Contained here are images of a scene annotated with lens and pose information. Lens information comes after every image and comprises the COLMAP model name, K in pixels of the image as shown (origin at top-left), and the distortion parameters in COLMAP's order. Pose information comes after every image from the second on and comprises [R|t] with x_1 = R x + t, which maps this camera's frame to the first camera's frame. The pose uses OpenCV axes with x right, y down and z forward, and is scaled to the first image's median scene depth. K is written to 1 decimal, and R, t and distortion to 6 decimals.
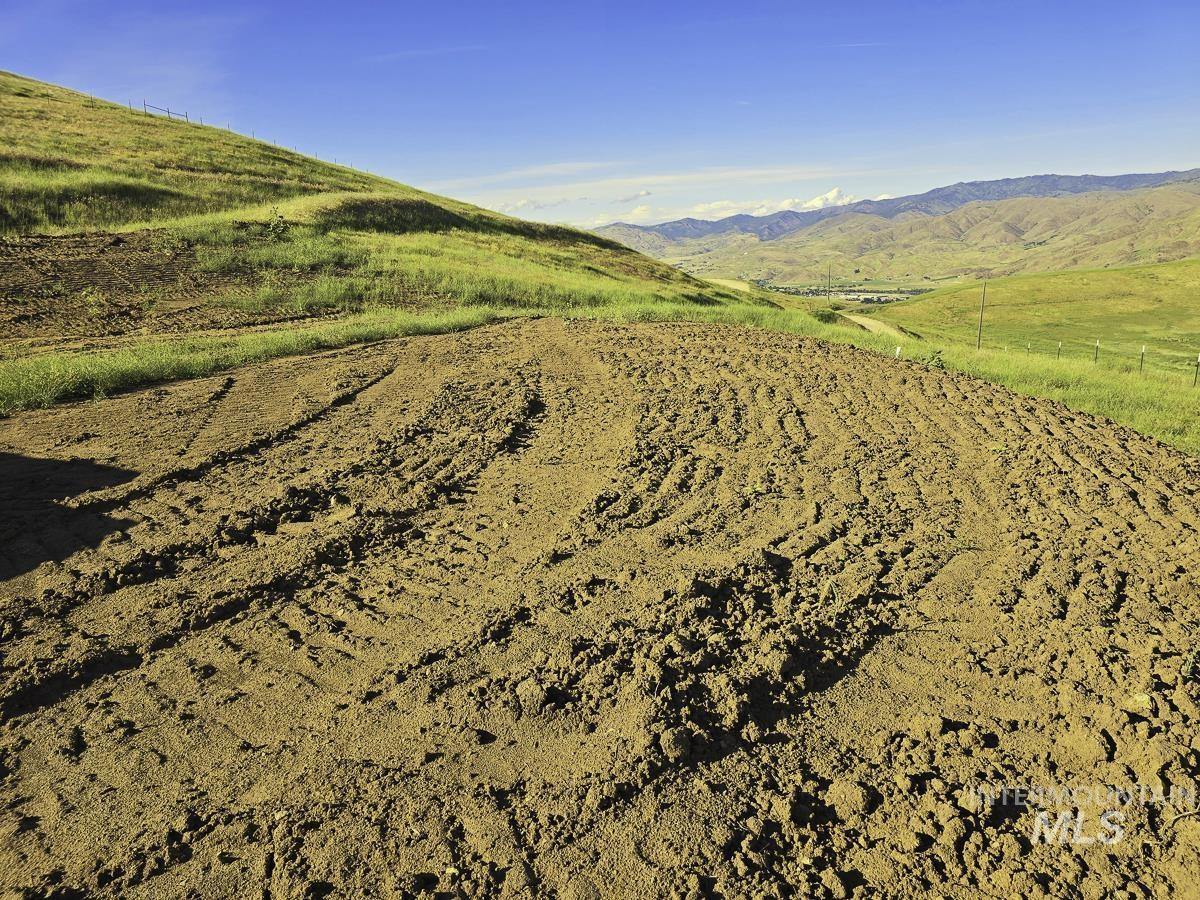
lens RADIAL K [[807.0, 0, 603.8], [0, 807.0, 466.4], [0, 0, 1]] dist [0.061439, -0.057601]
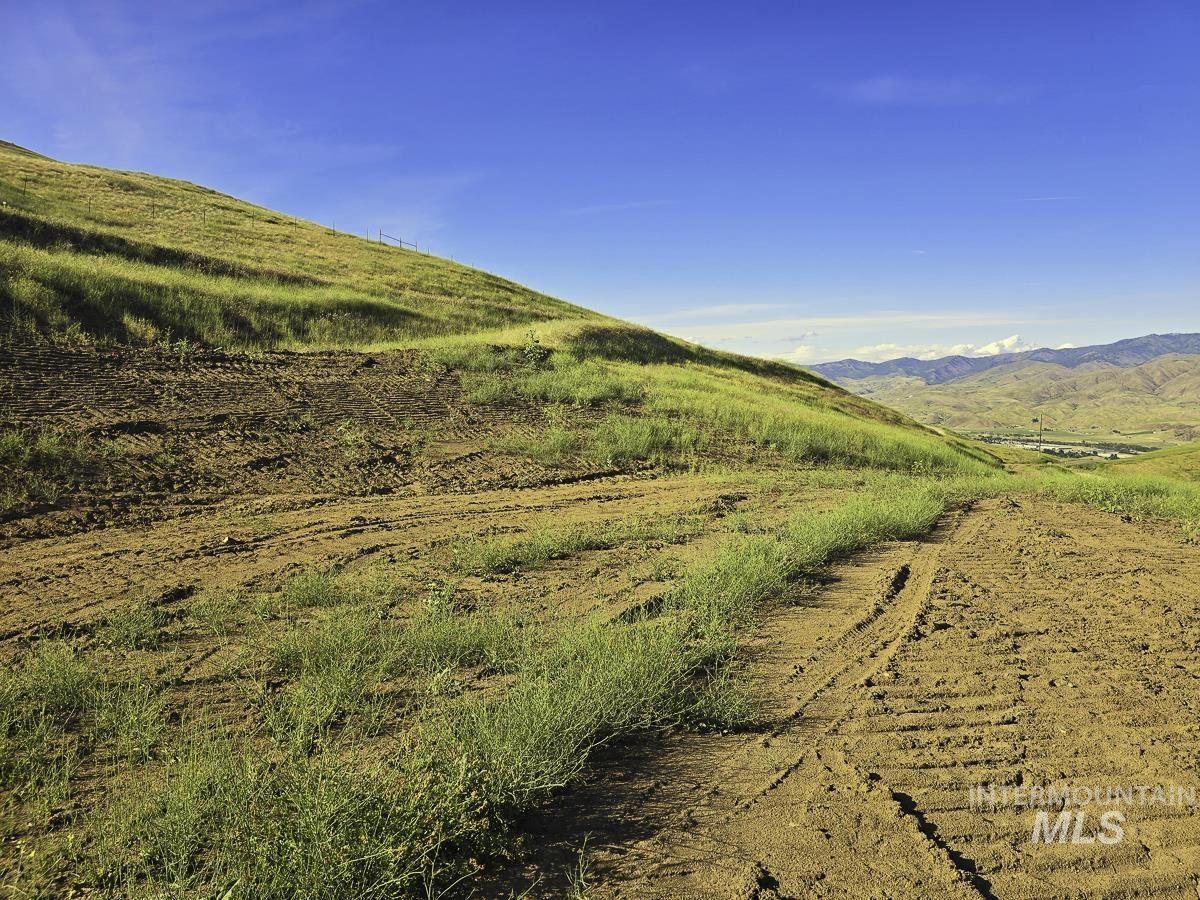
lens RADIAL K [[808.4, 0, 613.4], [0, 808.4, 450.6], [0, 0, 1]] dist [0.074820, -0.082829]
pose [[0.983646, 0.057534, -0.170677, -0.124877], [-0.086789, 0.981746, -0.169242, -0.041847], [0.157824, 0.181287, 0.970684, 0.155869]]
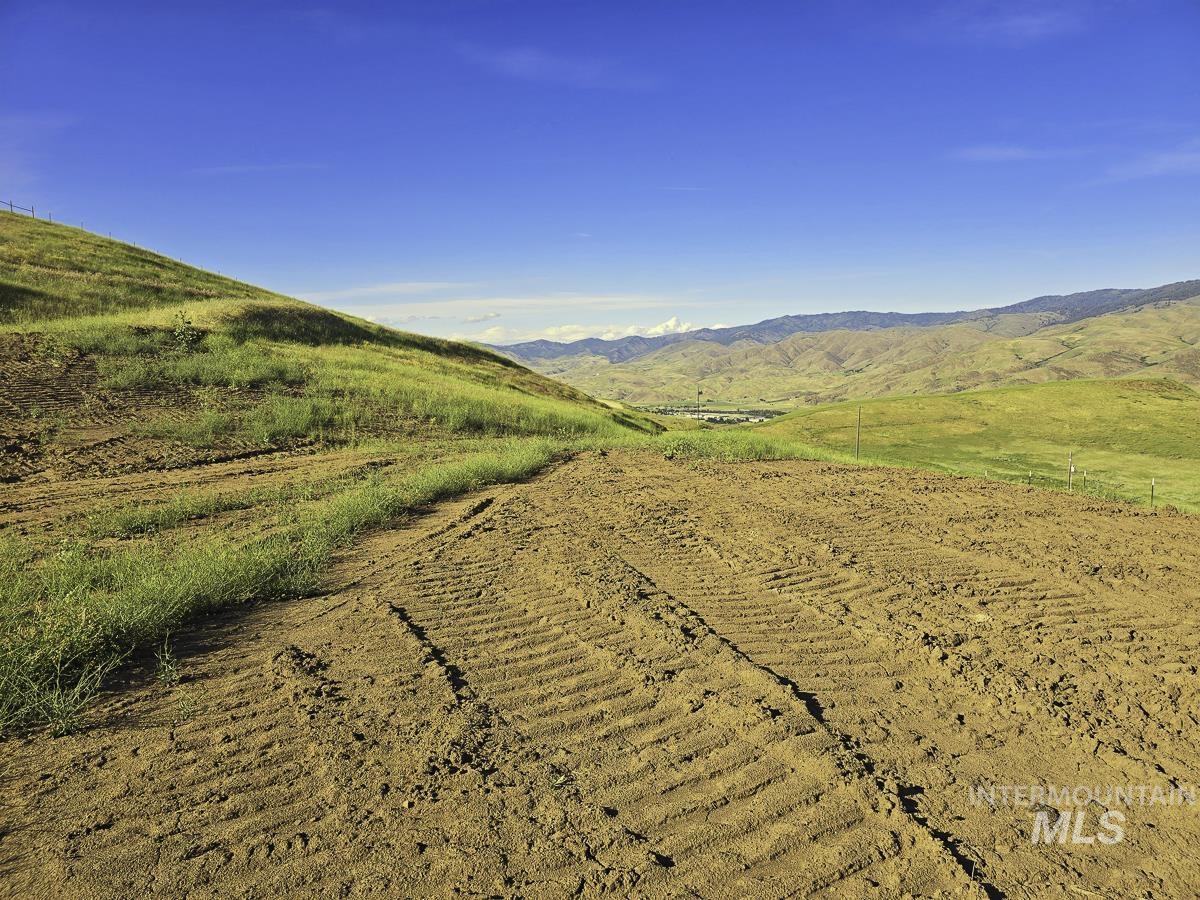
lens RADIAL K [[807.0, 0, 603.8], [0, 807.0, 466.4], [0, 0, 1]] dist [0.061439, -0.057601]
pose [[0.983582, -0.000518, 0.180461, -0.101271], [0.025740, 0.990174, -0.137454, -0.029313], [-0.178616, 0.139842, 0.973930, 0.109159]]
